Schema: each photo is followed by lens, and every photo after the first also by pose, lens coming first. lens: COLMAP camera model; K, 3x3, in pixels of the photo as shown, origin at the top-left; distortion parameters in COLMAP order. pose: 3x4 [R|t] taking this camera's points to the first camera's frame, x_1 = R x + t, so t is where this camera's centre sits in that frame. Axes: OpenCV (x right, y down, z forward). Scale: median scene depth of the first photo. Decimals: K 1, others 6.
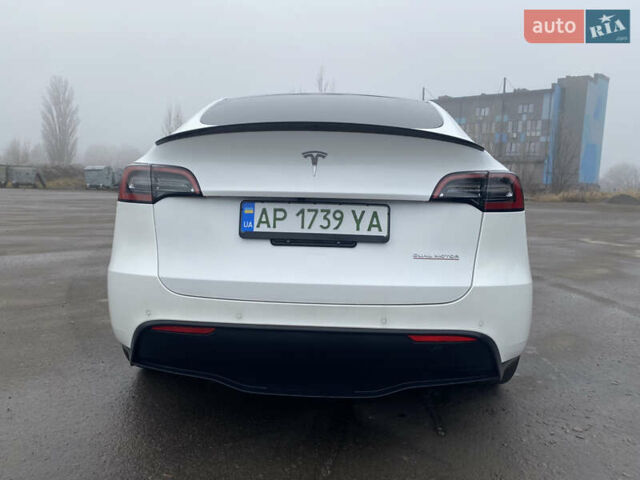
lens RADIAL K [[488.9, 0, 317.0], [0, 488.9, 245.0], [0, 0, 1]] dist [0.031702, -0.018647]
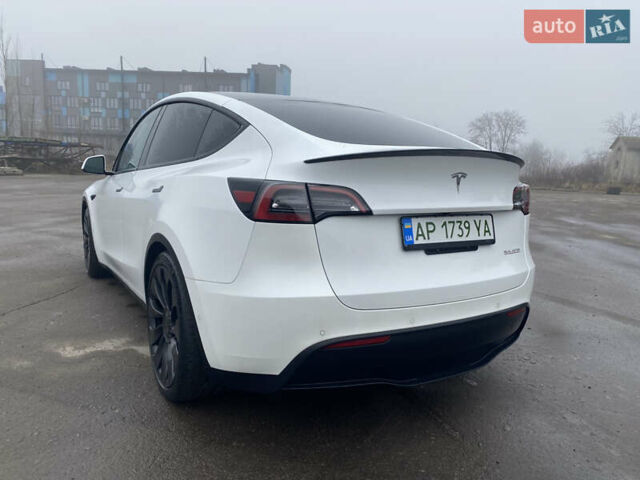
lens RADIAL K [[488.9, 0, 320.3], [0, 488.9, 243.4], [0, 0, 1]] dist [0.031702, -0.018647]
pose [[0.828483, -0.084894, 0.553543, -0.924620], [0.059670, 0.996198, 0.063474, -0.112767], [-0.556827, -0.019557, 0.830398, 0.190919]]
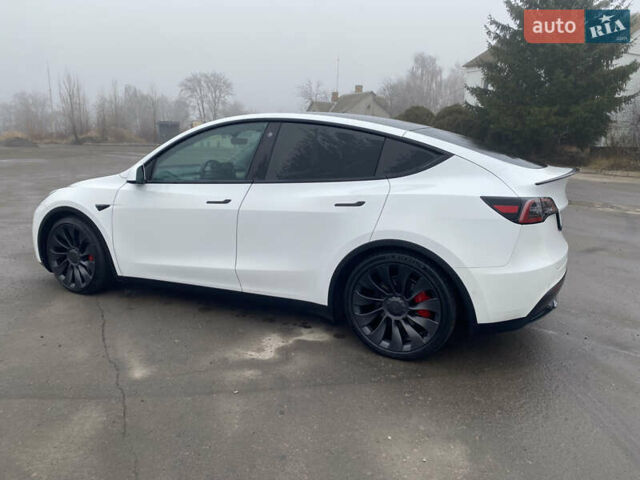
lens RADIAL K [[488.9, 0, 320.2], [0, 488.9, 240.5], [0, 0, 1]] dist [0.031702, -0.018647]
pose [[0.382769, -0.216396, 0.898143, -2.228387], [0.110837, 0.975915, 0.187897, -0.437999], [-0.917171, 0.027627, 0.397535, 1.101732]]
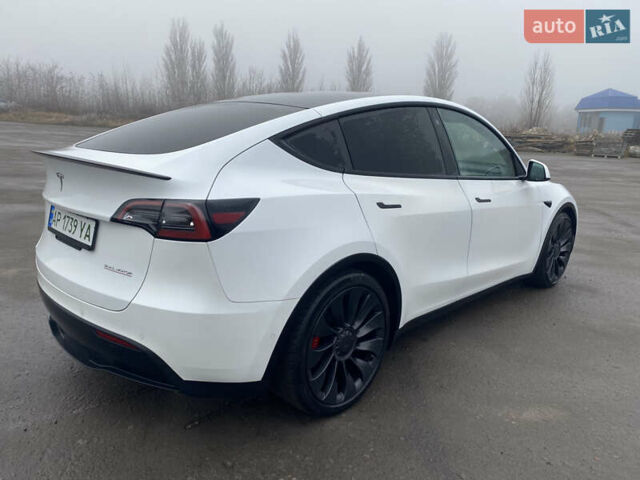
lens RADIAL K [[488.9, 0, 321.6], [0, 488.9, 239.7], [0, 0, 1]] dist [0.031702, -0.018647]
pose [[0.758512, 0.155829, -0.632754, 1.339208], [-0.101248, 0.987378, 0.121792, -0.238375], [0.643746, -0.028315, 0.764715, 0.425623]]
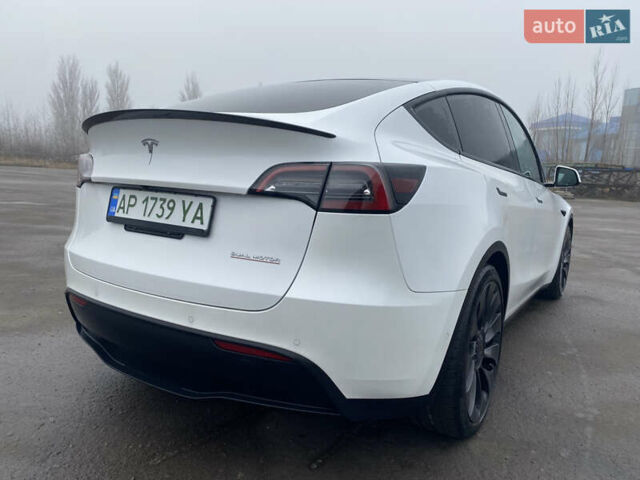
lens RADIAL K [[488.9, 0, 316.1], [0, 488.9, 241.8], [0, 0, 1]] dist [0.031702, -0.018647]
pose [[0.869145, 0.088604, -0.486556, 0.769054], [-0.089407, 0.995760, 0.021623, -0.033883], [0.486409, 0.024708, 0.873382, 0.286059]]
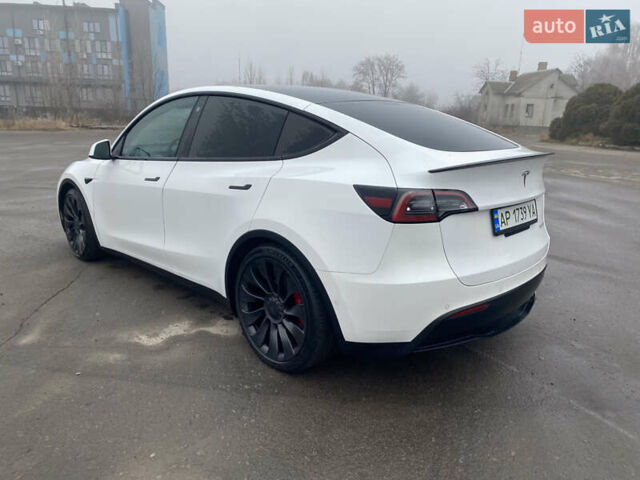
lens RADIAL K [[488.9, 0, 320.9], [0, 488.9, 240.6], [0, 0, 1]] dist [0.031702, -0.018647]
pose [[0.675364, -0.199104, 0.710100, -1.507285], [0.095891, 0.978401, 0.183132, -0.310168], [-0.731224, -0.055588, 0.679868, 0.404324]]
